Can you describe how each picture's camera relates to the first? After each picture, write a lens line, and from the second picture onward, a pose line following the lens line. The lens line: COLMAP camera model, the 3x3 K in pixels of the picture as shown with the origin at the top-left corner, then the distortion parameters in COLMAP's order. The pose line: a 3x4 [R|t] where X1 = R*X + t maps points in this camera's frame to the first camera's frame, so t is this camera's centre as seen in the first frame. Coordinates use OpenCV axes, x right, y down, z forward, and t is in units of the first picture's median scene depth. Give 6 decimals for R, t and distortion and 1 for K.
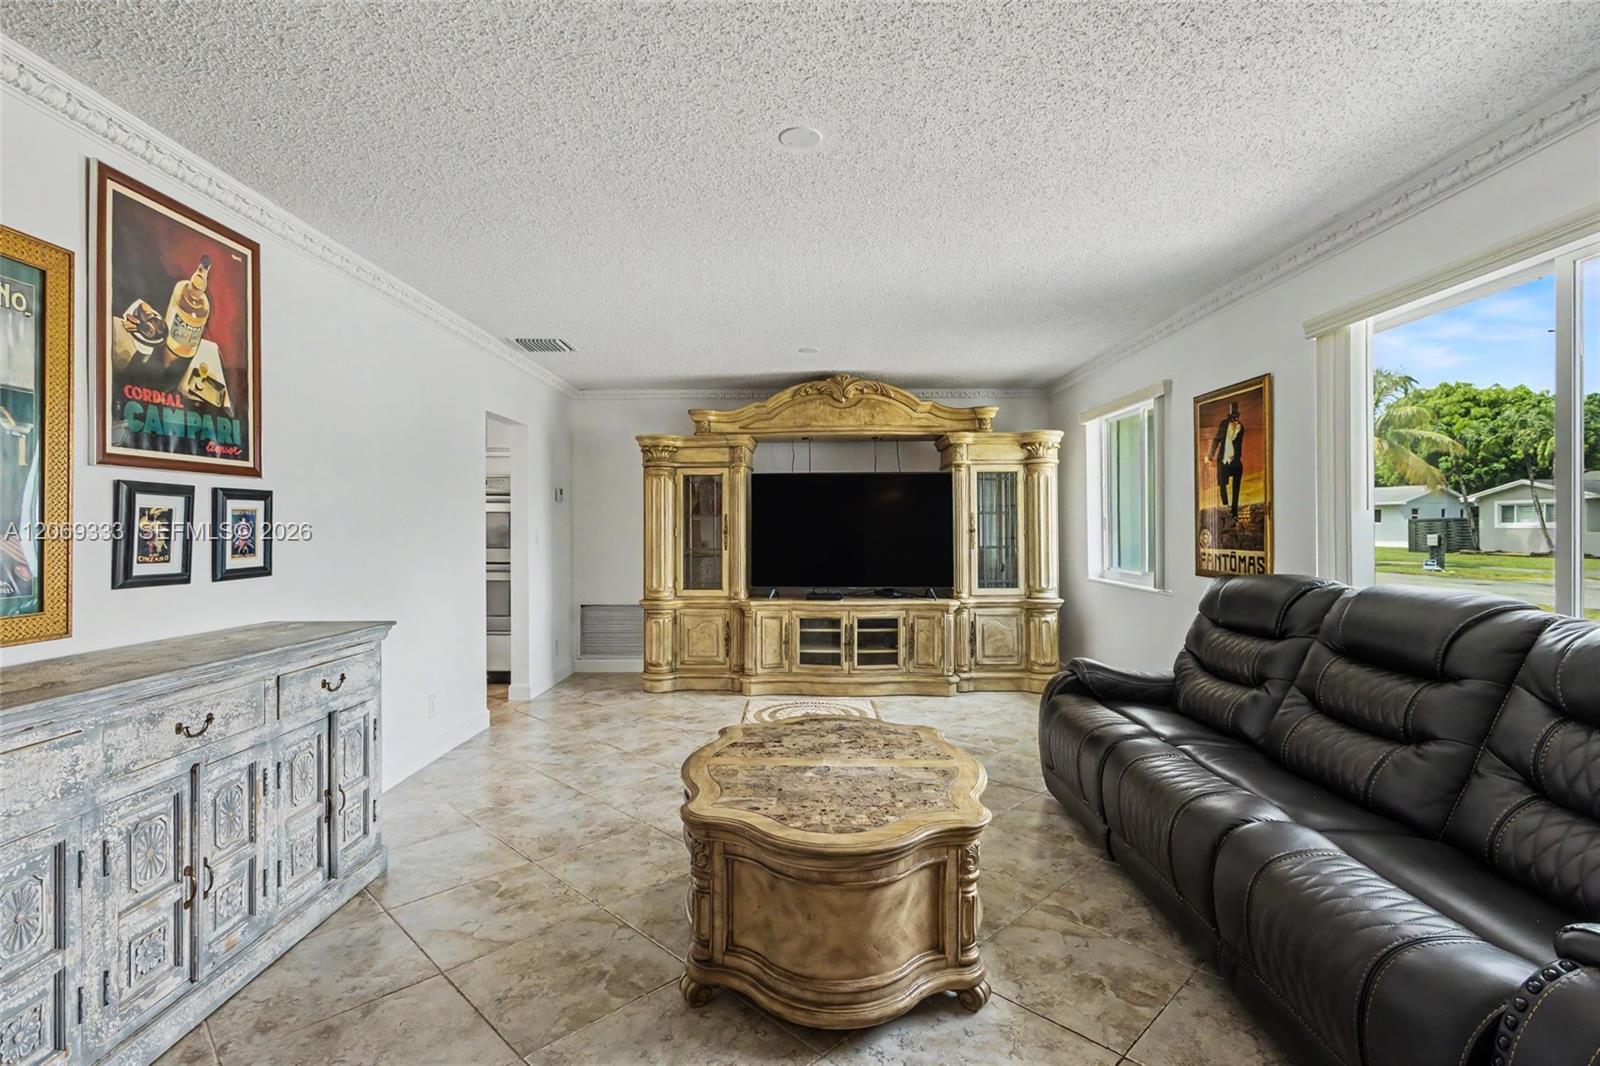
lens RADIAL K [[728.0, 0, 797.7], [0, 728.0, 529.7], [0, 0, 1]] dist [0.005700, -0.003930]
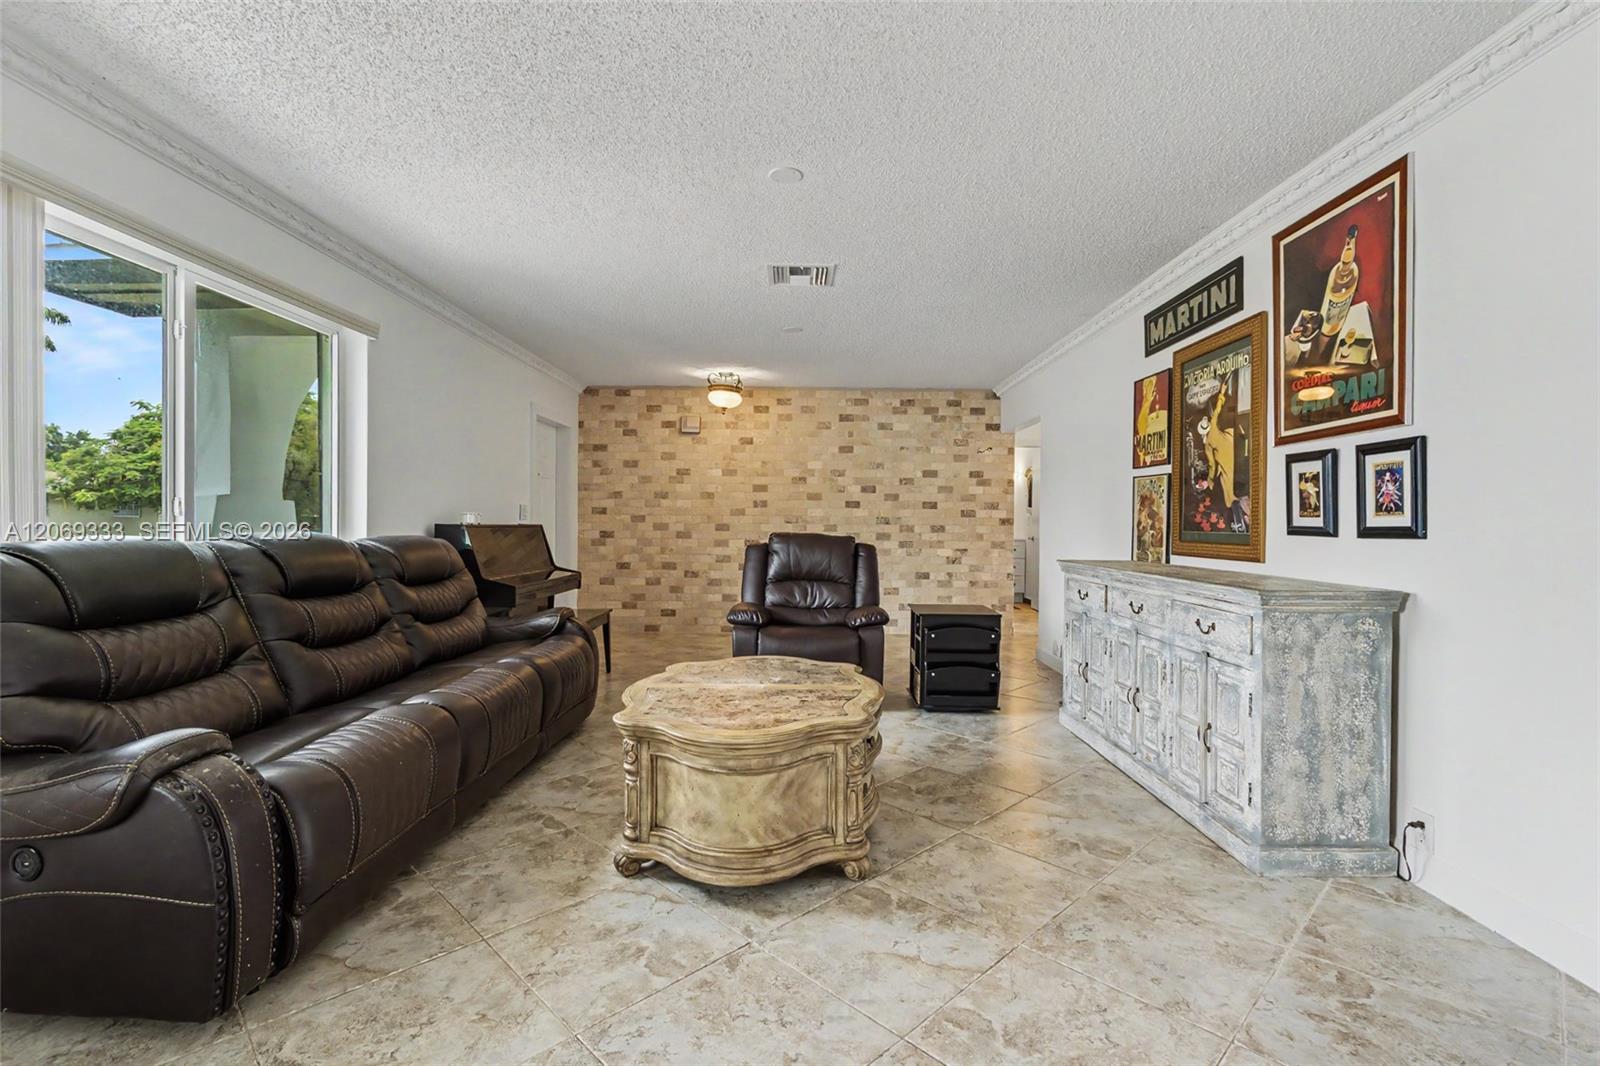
lens RADIAL K [[728.0, 0, 798.5], [0, 728.0, 527.8], [0, 0, 1]] dist [0.005700, -0.003930]
pose [[-0.999984, -0.005245, 0.001903, -0.020696], [-0.005228, 0.999950, 0.008501, 0.052837], [-0.001948, 0.008491, -0.999962, 2.044438]]
